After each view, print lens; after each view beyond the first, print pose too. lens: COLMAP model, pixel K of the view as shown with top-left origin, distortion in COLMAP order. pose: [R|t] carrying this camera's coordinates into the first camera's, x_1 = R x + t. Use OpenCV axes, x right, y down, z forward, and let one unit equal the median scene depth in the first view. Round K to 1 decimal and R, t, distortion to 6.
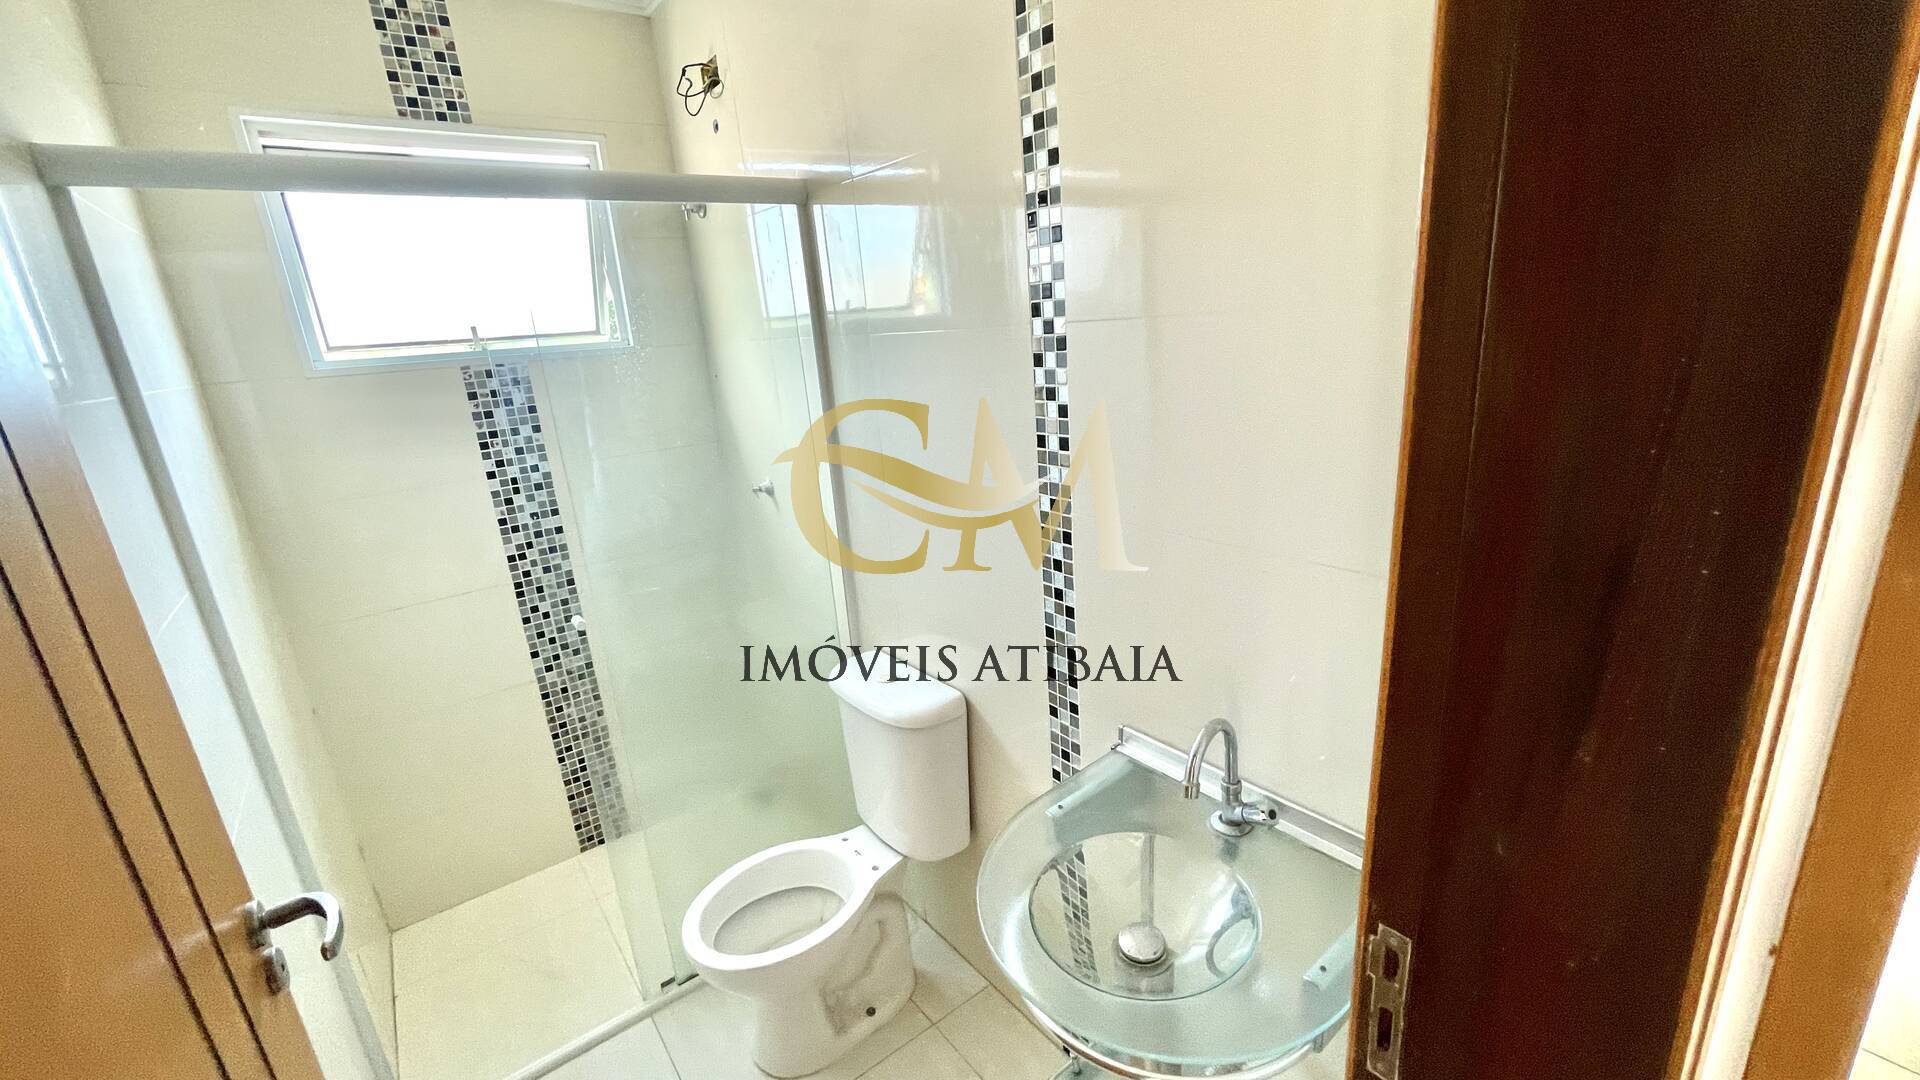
lens RADIAL K [[774.0, 0, 952.4], [0, 774.0, 540.0], [0, 0, 1]] dist [-0.000687, 0.000941]
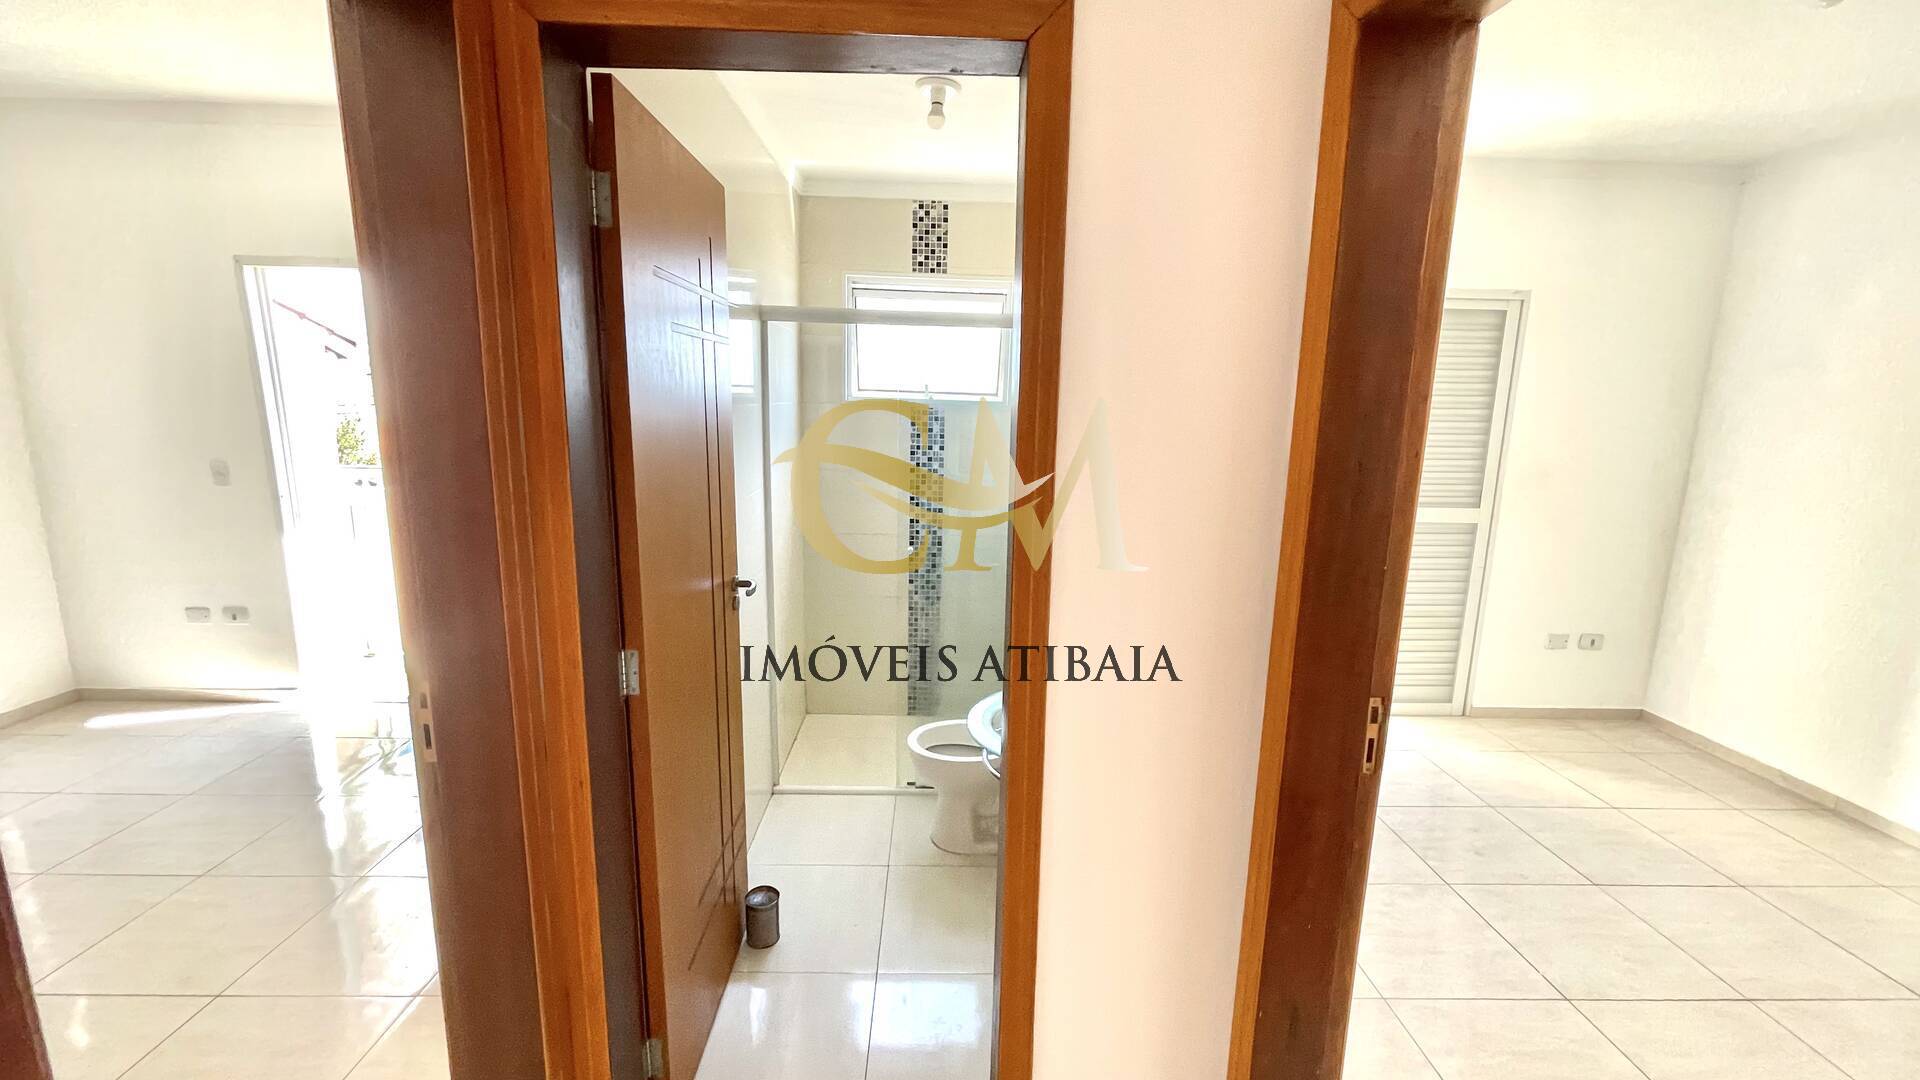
lens RADIAL K [[774.0, 0, 957.3], [0, 774.0, 541.3], [0, 0, 1]] dist [-0.000687, 0.000941]
pose [[0.804243, 0.199179, -0.559929, 0.516337], [-0.242233, 0.970214, -0.002800, 0.053334], [0.542694, 0.137885, 0.828536, -0.369997]]
